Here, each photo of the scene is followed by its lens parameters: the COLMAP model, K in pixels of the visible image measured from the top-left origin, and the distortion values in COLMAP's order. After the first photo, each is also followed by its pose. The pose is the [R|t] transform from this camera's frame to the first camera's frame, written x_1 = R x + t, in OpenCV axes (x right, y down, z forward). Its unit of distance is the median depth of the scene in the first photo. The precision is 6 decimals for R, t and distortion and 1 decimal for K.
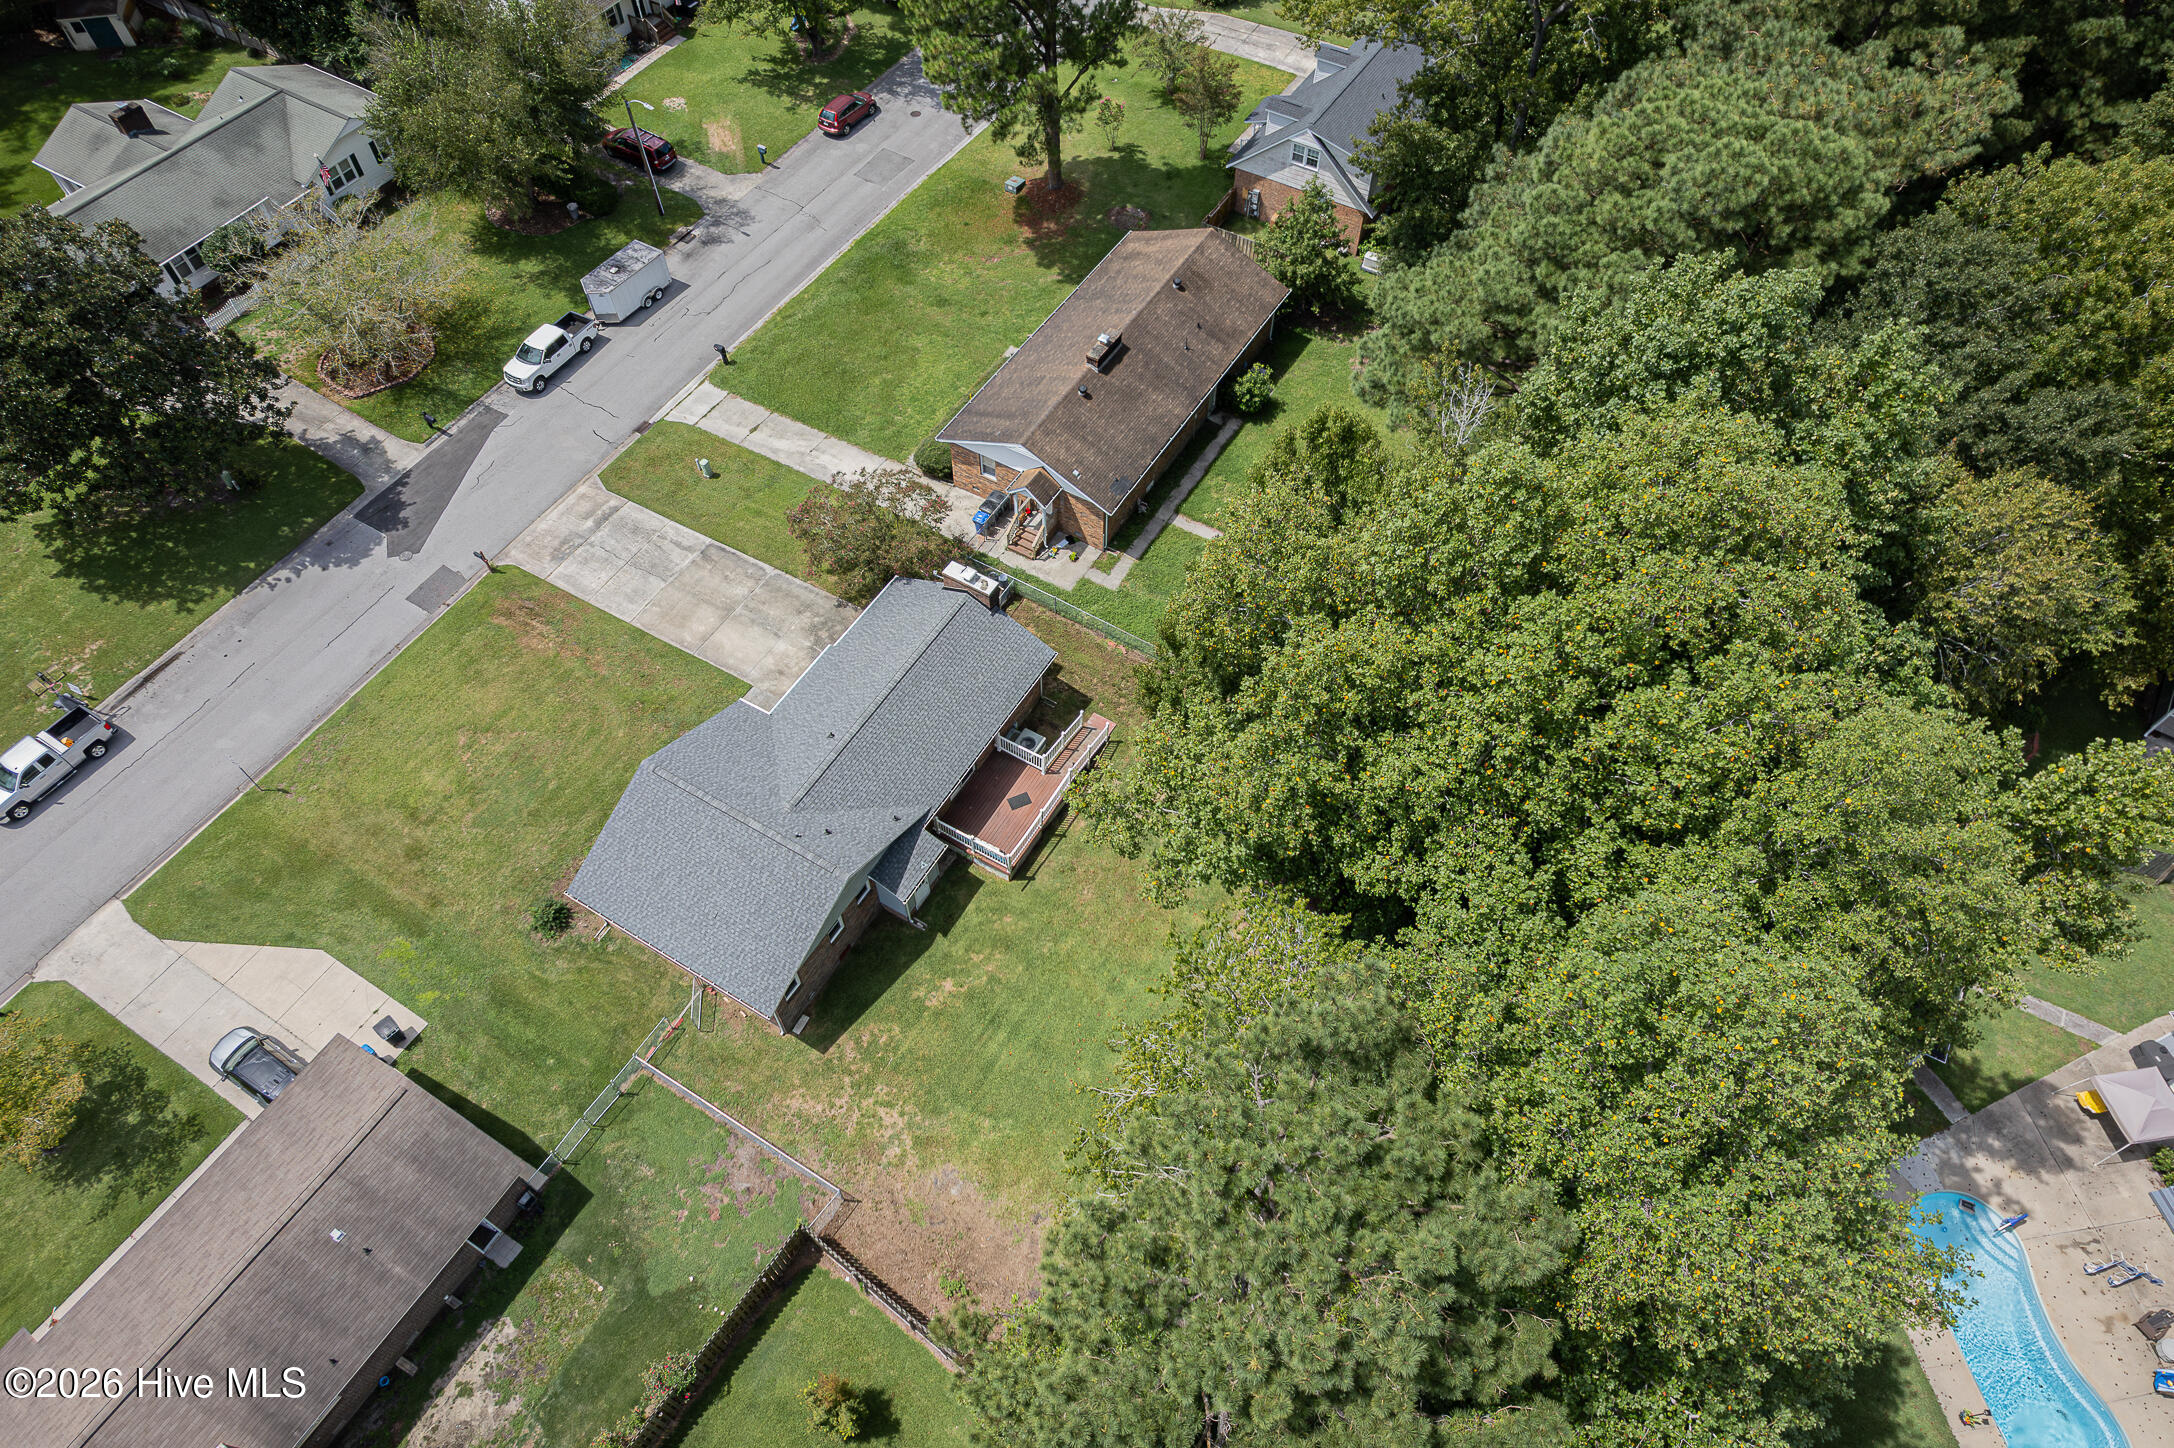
lens RADIAL K [[1385.3, 0, 1089.7], [0, 1385.3, 734.4], [0, 0, 1]] dist [-0.074122, 0.080242]
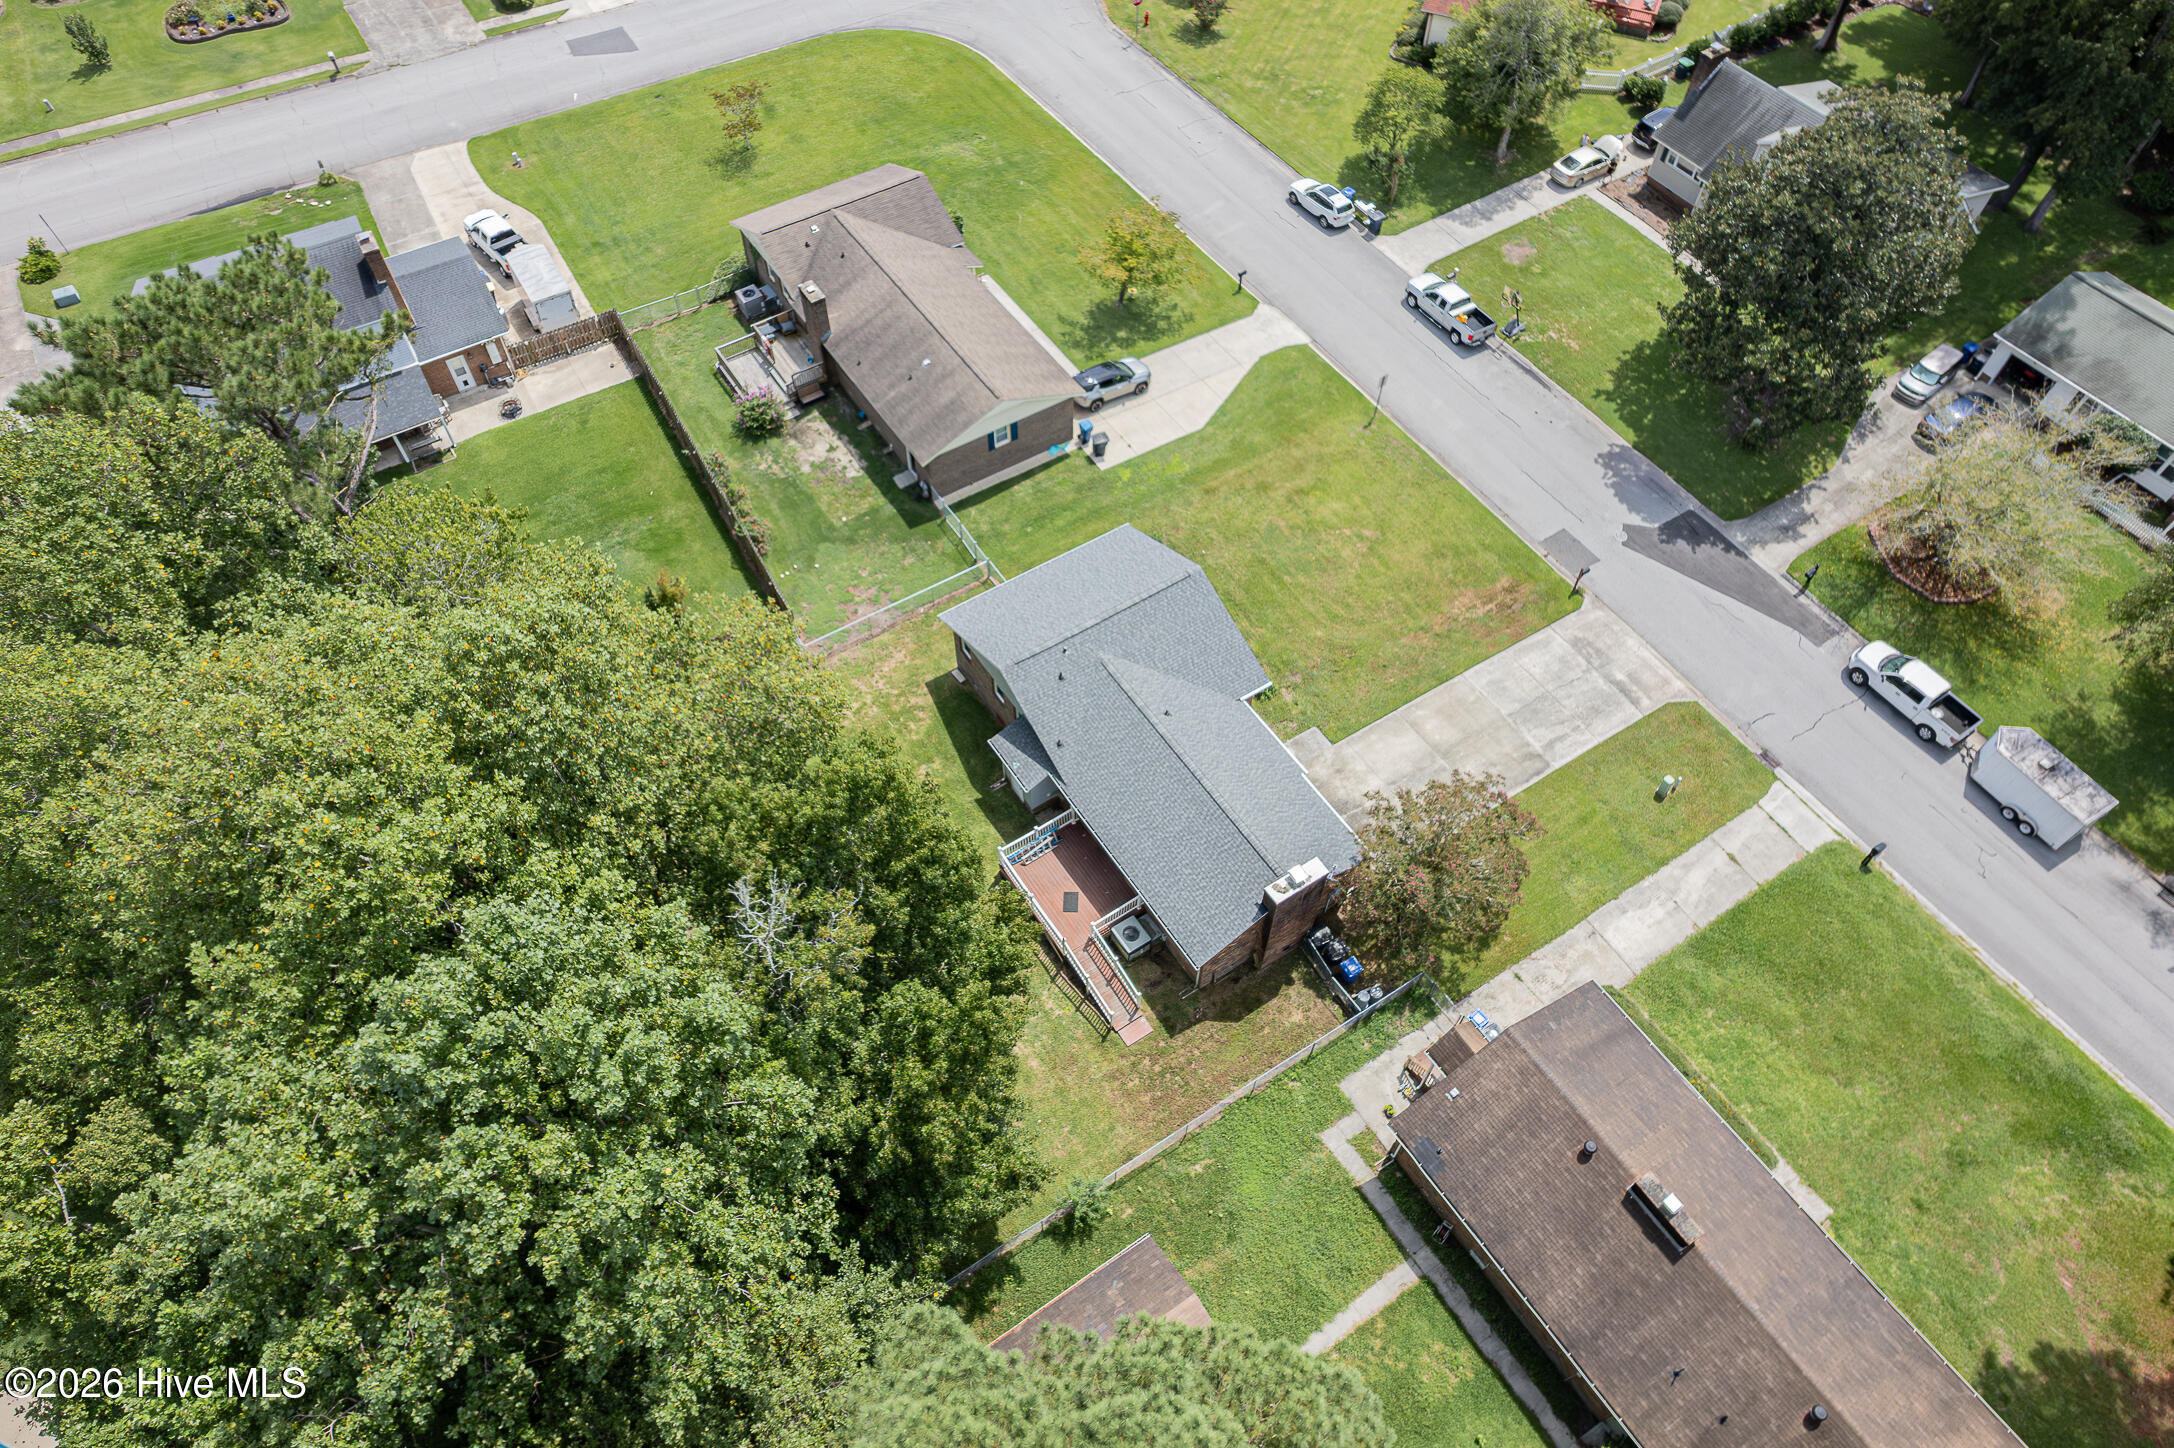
lens RADIAL K [[1385.3, 0, 1089.7], [0, 1385.3, 734.4], [0, 0, 1]] dist [-0.074122, 0.080242]
pose [[-0.444630, 0.732029, -0.516176, 0.305652], [-0.742938, 0.020509, 0.669046, -0.524180], [0.500347, 0.680965, 0.534733, 0.375311]]
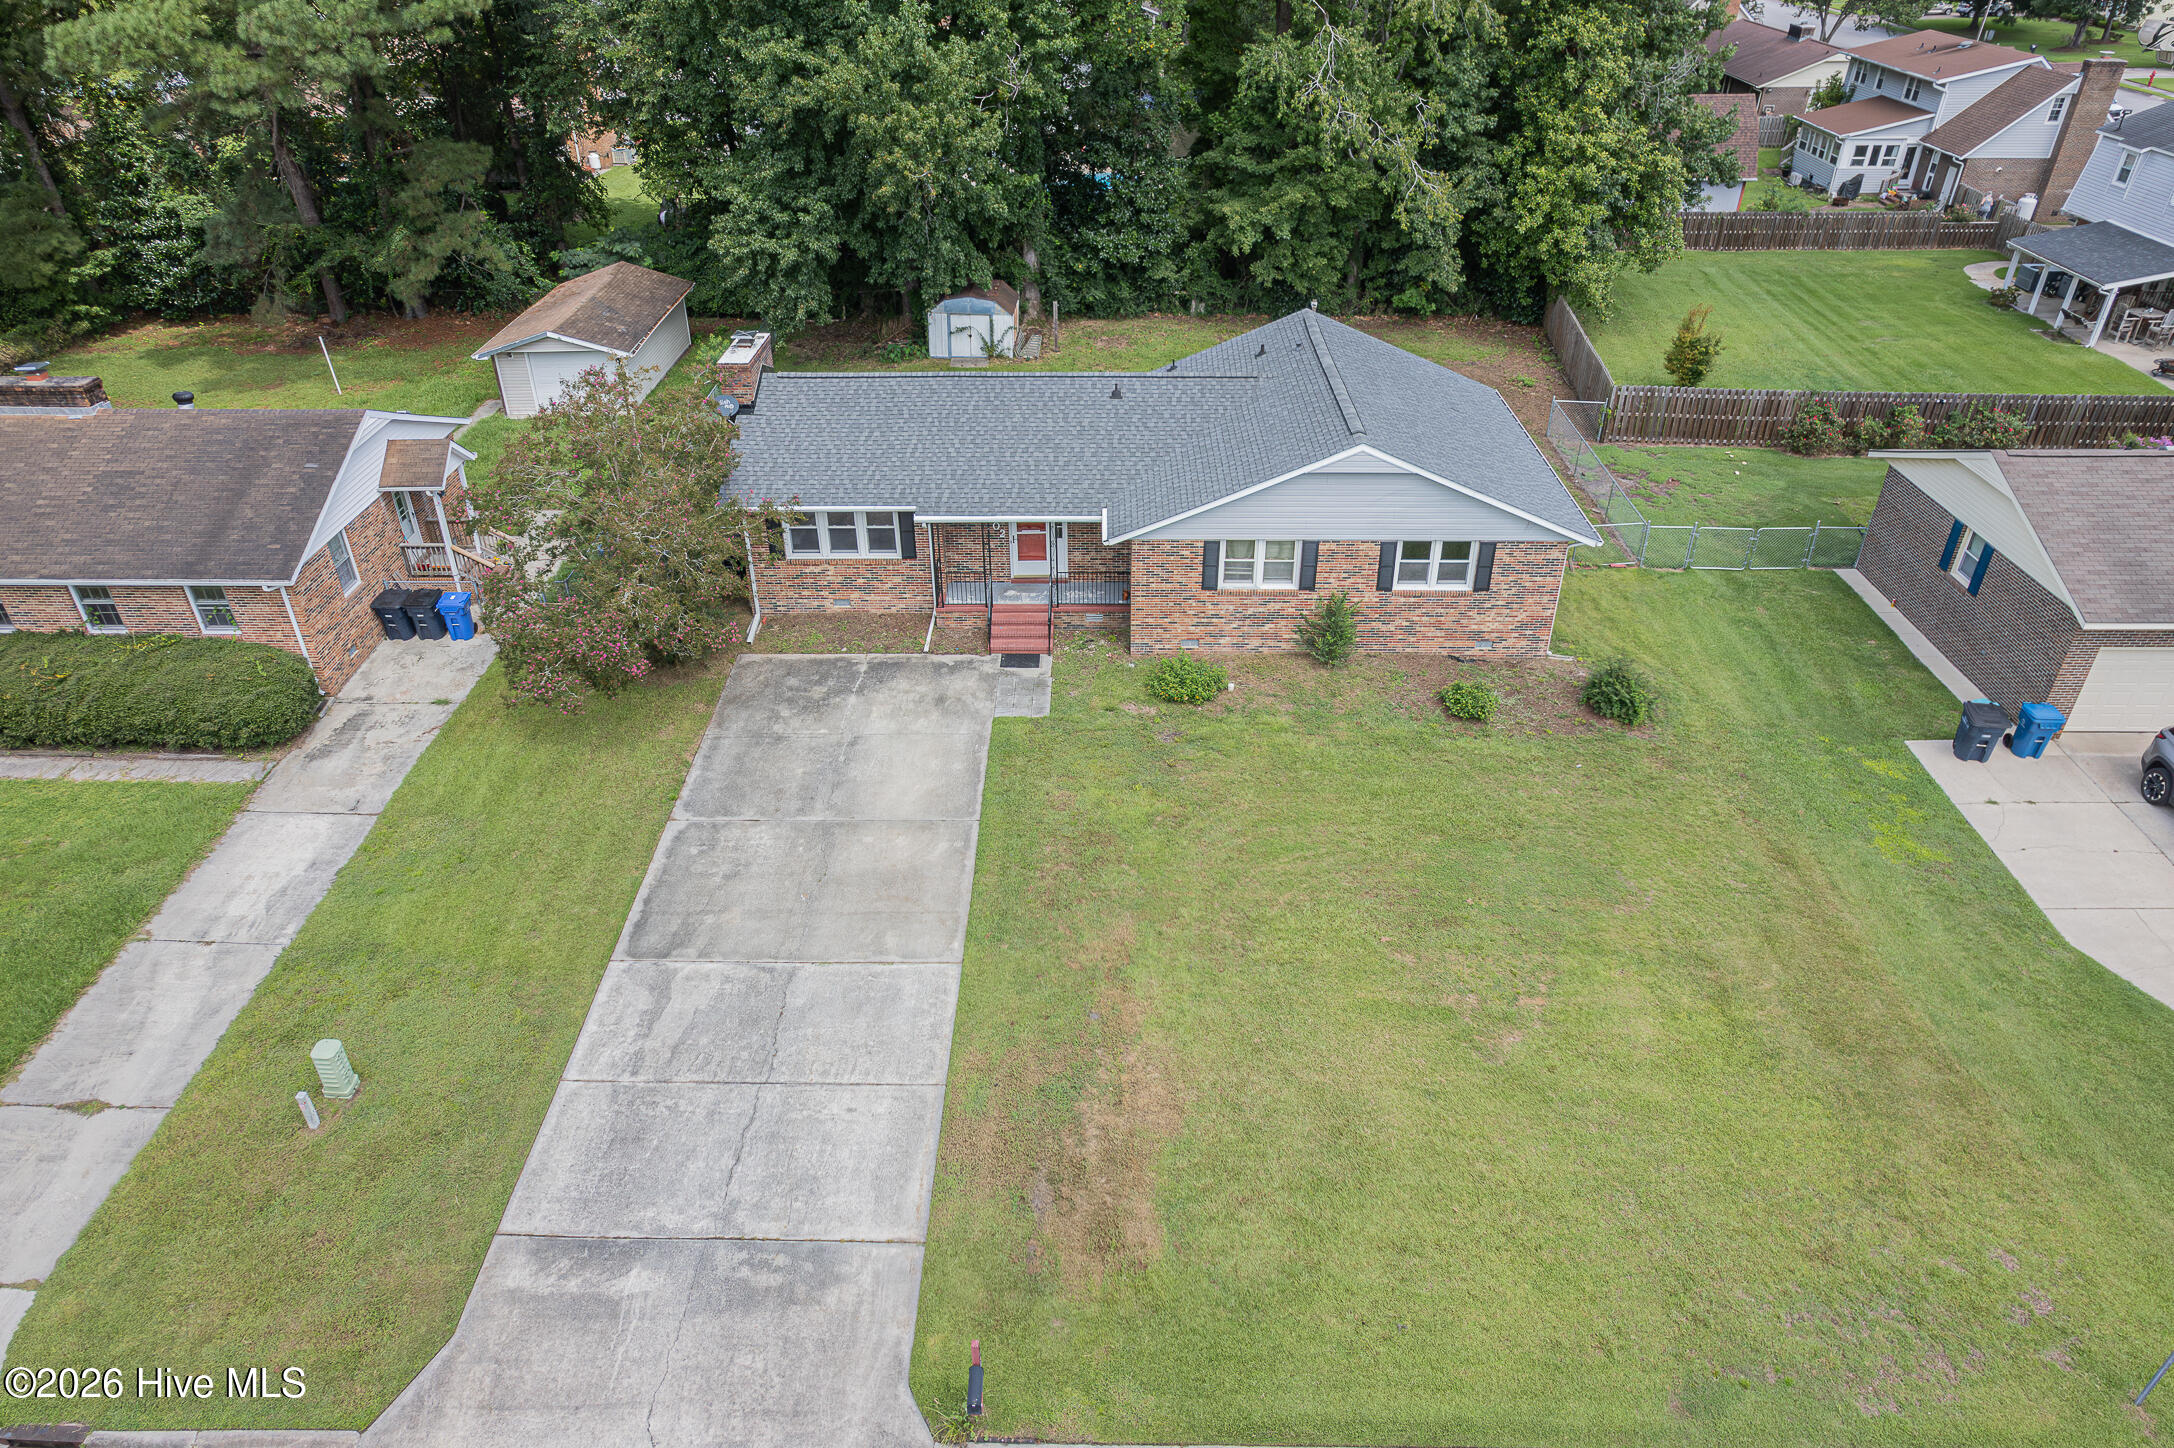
lens RADIAL K [[1394.6, 0, 1087.0], [0, 1394.6, 724.0], [0, 0, 1]] dist [-0.074067, 0.080732]
pose [[-0.494061, -0.470388, 0.731190, -0.582212], [0.719038, 0.251715, 0.647783, -0.307523], [-0.488761, 0.845798, 0.213864, 0.836766]]
